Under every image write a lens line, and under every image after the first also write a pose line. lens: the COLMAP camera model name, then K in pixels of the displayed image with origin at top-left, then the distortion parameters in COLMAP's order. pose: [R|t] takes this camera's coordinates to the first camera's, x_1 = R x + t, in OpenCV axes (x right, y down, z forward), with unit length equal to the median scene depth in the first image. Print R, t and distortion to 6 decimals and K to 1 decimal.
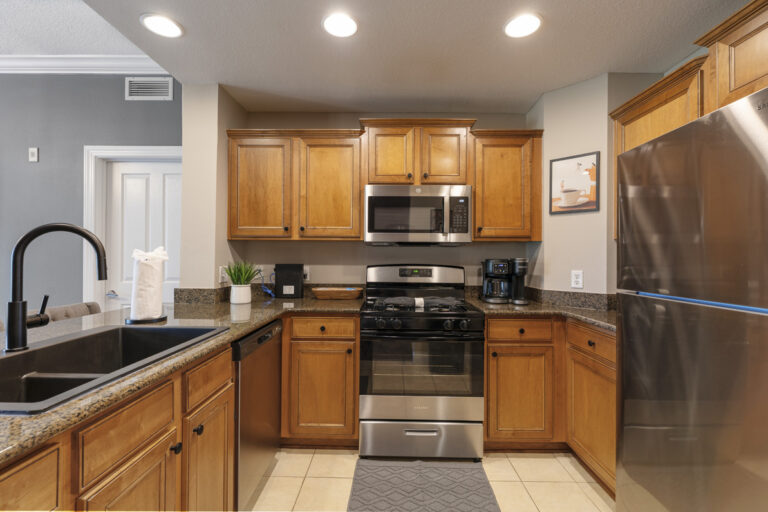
lens RADIAL K [[348.2, 0, 384.2], [0, 348.2, 254.7], [0, 0, 1]] dist [0.004075, -0.001263]
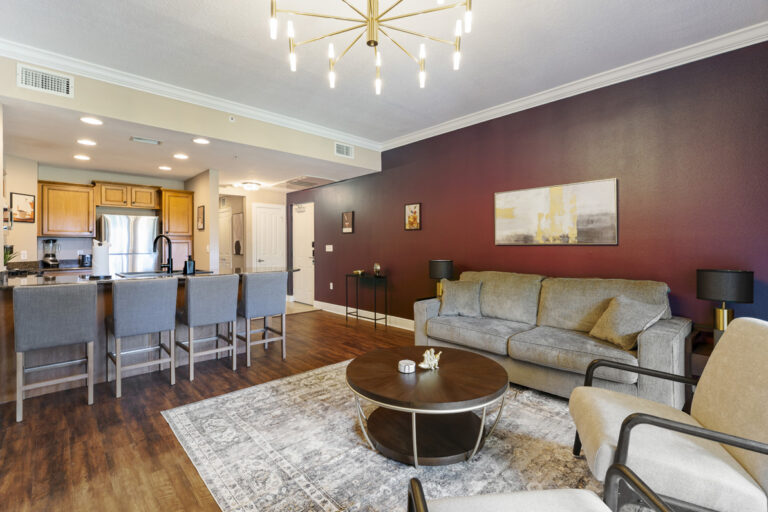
lens RADIAL K [[348.2, 0, 388.3], [0, 348.2, 248.9], [0, 0, 1]] dist [0.004075, -0.001263]
pose [[-0.705484, -0.010730, 0.708645, -2.315477], [-0.010012, 0.999936, 0.005174, 0.001441], [-0.708655, -0.003444, -0.705547, 0.900597]]
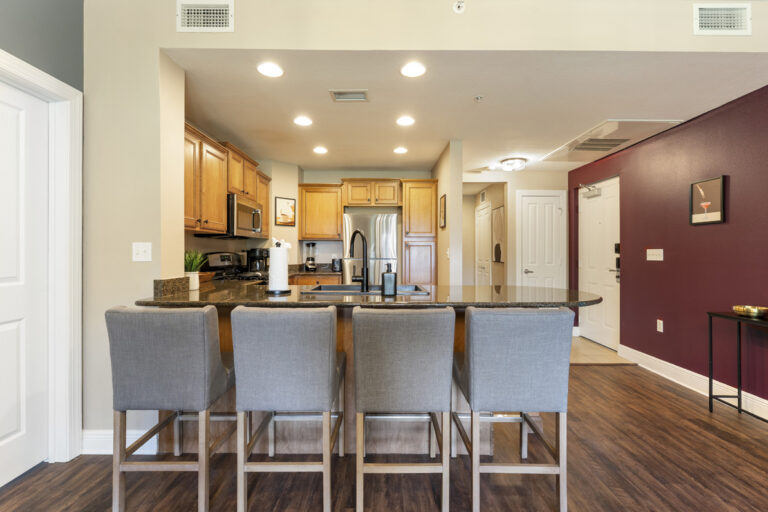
lens RADIAL K [[348.2, 0, 382.5], [0, 348.2, 249.6], [0, 0, 1]] dist [0.004075, -0.001263]
pose [[-0.012145, 0.001358, 0.999925, -1.458636], [-0.014518, 0.999893, -0.001535, 0.012928], [-0.999821, -0.014536, -0.012124, 0.440831]]
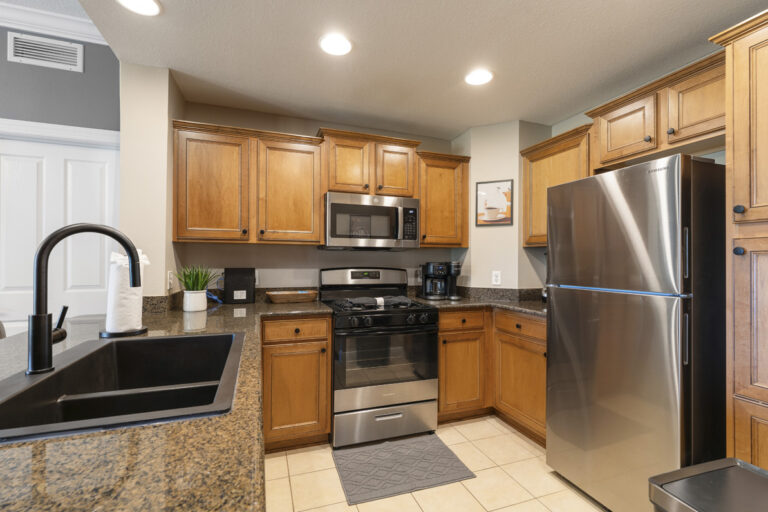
lens RADIAL K [[348.2, 0, 384.3], [0, 348.2, 258.4], [0, 0, 1]] dist [0.004075, -0.001263]
pose [[0.934673, 0.001734, 0.355503, -0.272560], [-0.002459, 0.999996, 0.001587, -0.002465], [-0.355499, -0.002358, 0.934674, -0.041861]]
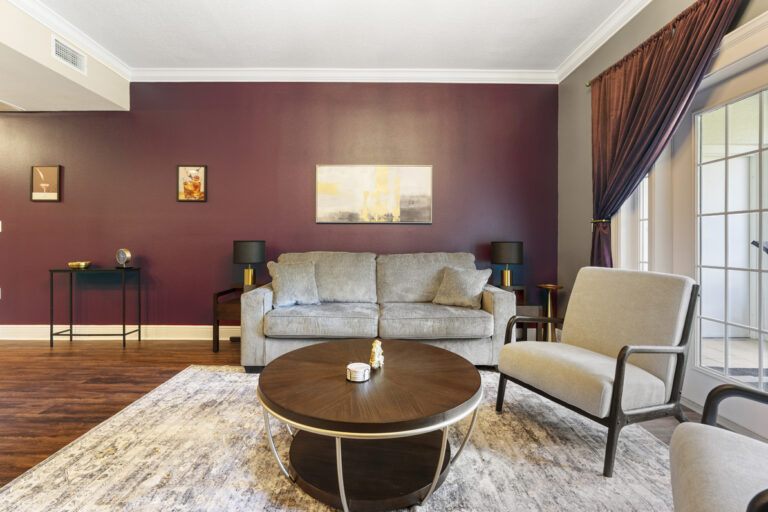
lens RADIAL K [[348.2, 0, 375.2], [0, 348.2, 243.5], [0, 0, 1]] dist [0.004075, -0.001263]
pose [[-0.999834, -0.009722, -0.015431, -1.677021], [-0.009615, 0.999929, -0.007031, 0.089932], [0.015498, -0.006881, -0.999856, 0.858949]]
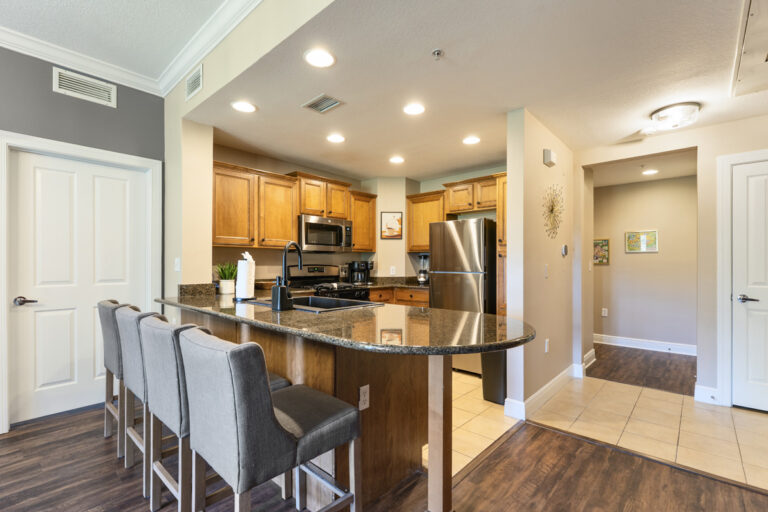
lens RADIAL K [[348.2, 0, 389.6], [0, 348.2, 262.4], [0, 0, 1]] dist [0.004075, -0.001263]
pose [[0.653473, -0.002040, 0.756947, -1.023508], [-0.005806, 0.999953, 0.007708, 0.004125], [-0.756927, -0.009432, 0.653431, -0.354061]]
